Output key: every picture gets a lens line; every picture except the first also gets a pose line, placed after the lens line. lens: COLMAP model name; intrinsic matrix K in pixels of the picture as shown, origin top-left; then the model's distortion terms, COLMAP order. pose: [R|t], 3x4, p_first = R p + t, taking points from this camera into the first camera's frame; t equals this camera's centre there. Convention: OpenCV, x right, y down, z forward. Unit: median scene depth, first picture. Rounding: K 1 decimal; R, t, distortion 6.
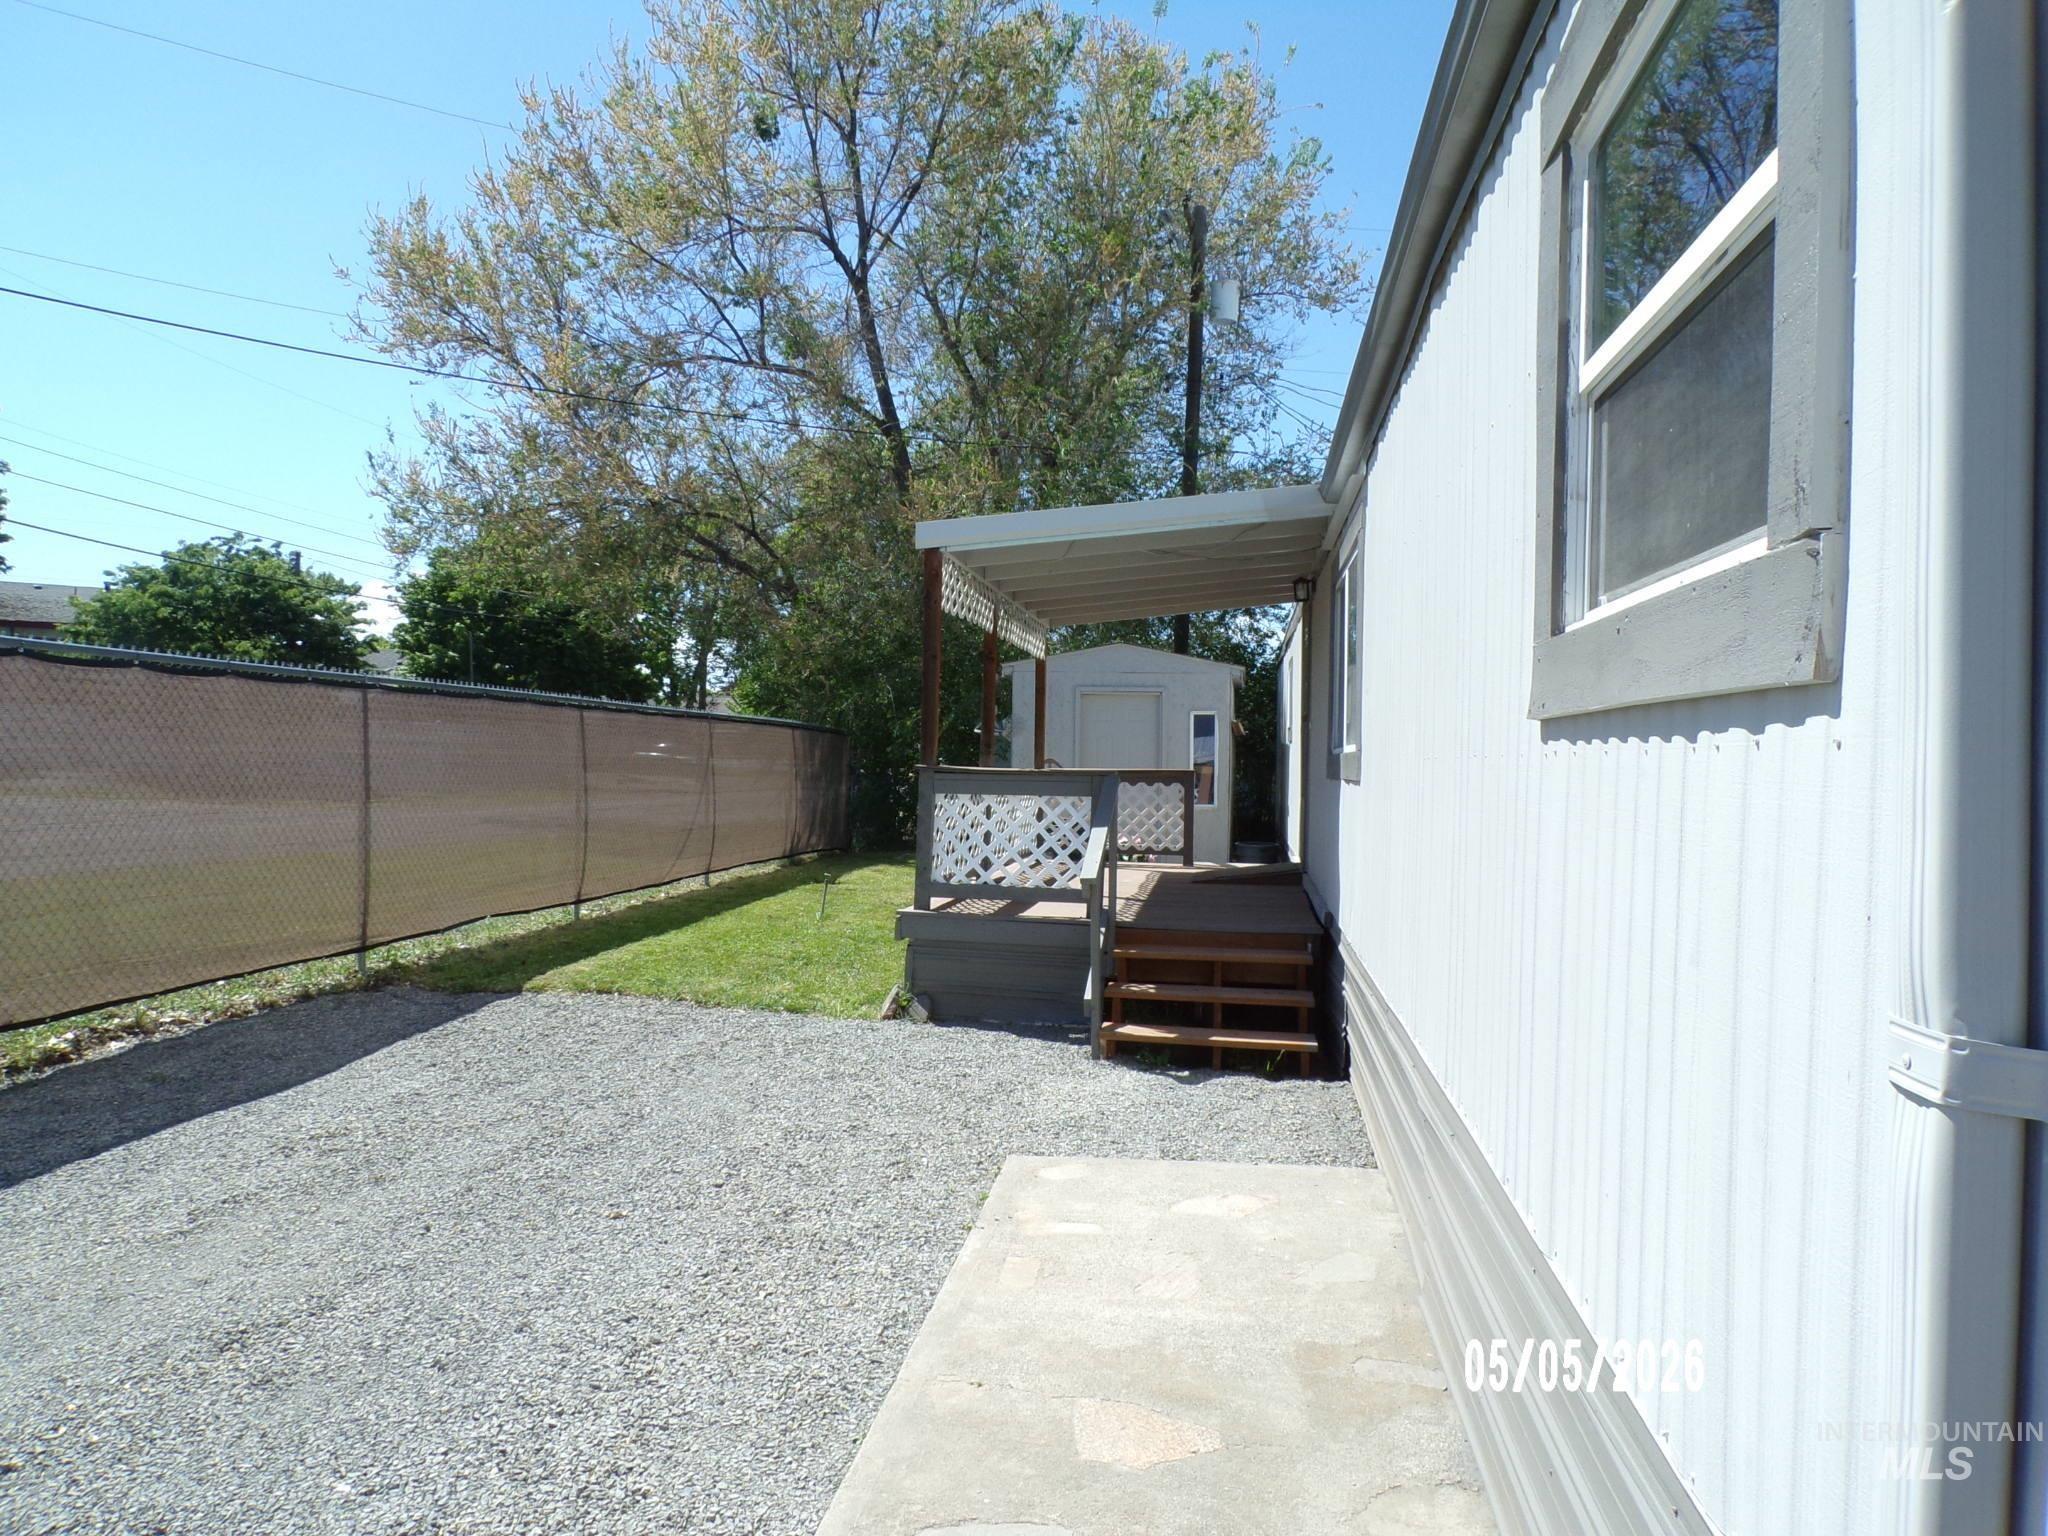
lens RADIAL K [[1373.9, 0, 1024.0], [0, 1373.9, 768.0], [0, 0, 1]] dist [-0.027511, 0.005003]
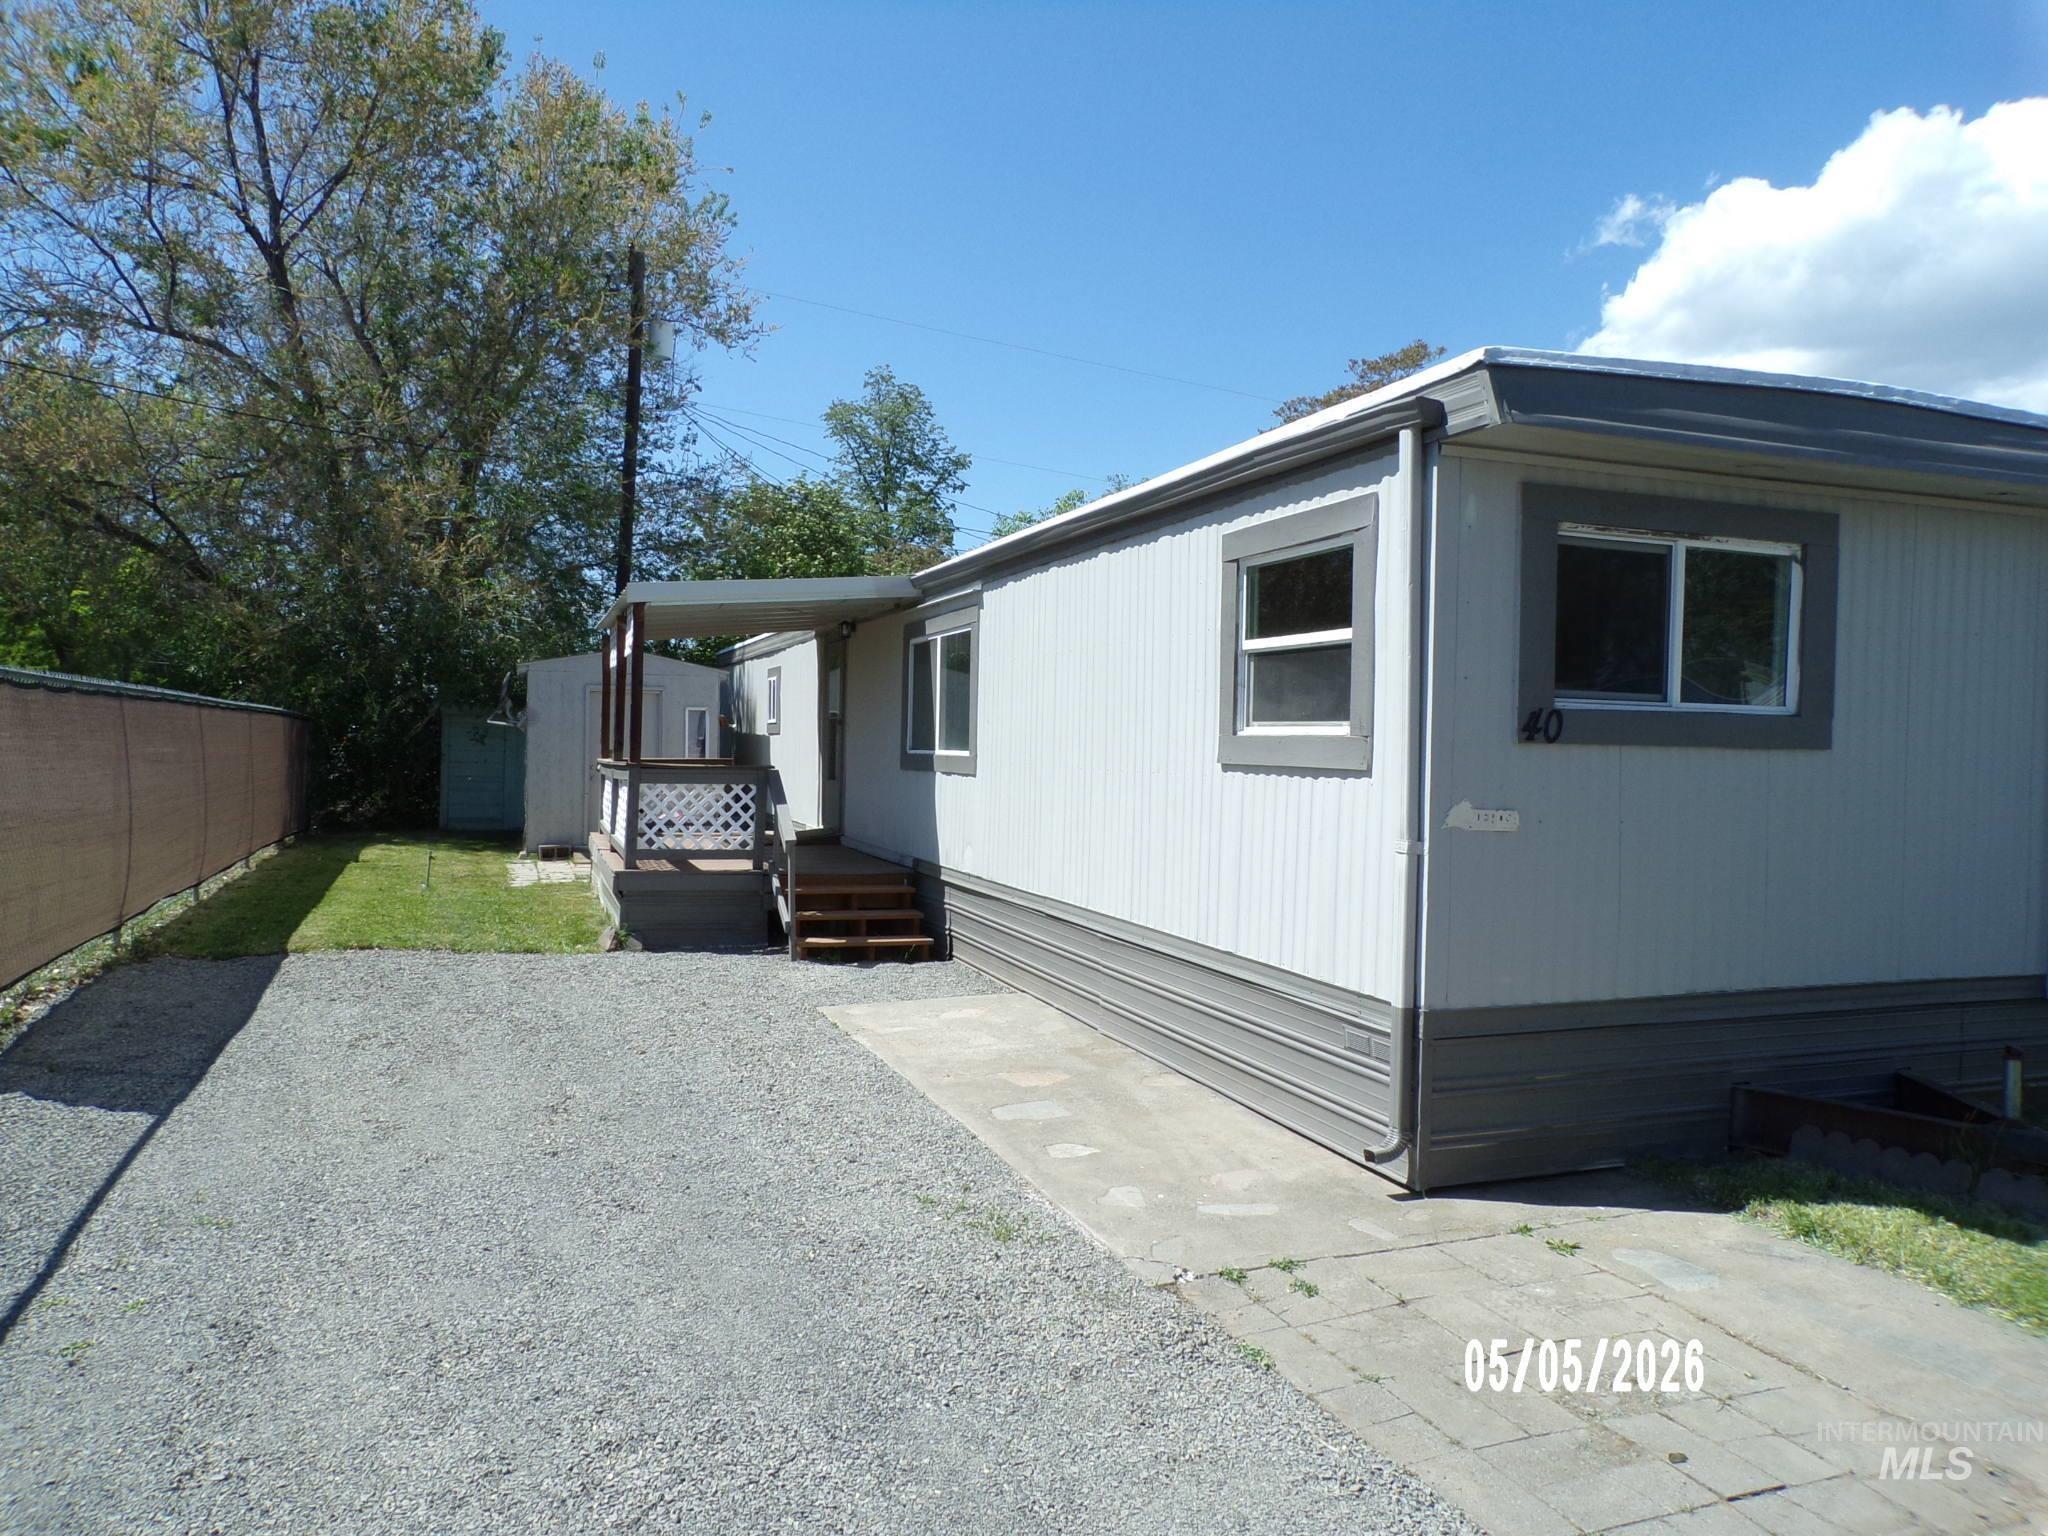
lens RADIAL K [[1386.7, 0, 992.6], [0, 1386.7, 762.1], [0, 0, 1]] dist [-0.007937, -0.000228]
pose [[0.880358, -0.008204, 0.474239, -0.407915], [0.000140, 0.999855, 0.017036, -0.025972], [-0.474310, -0.014931, 0.880231, -0.371014]]
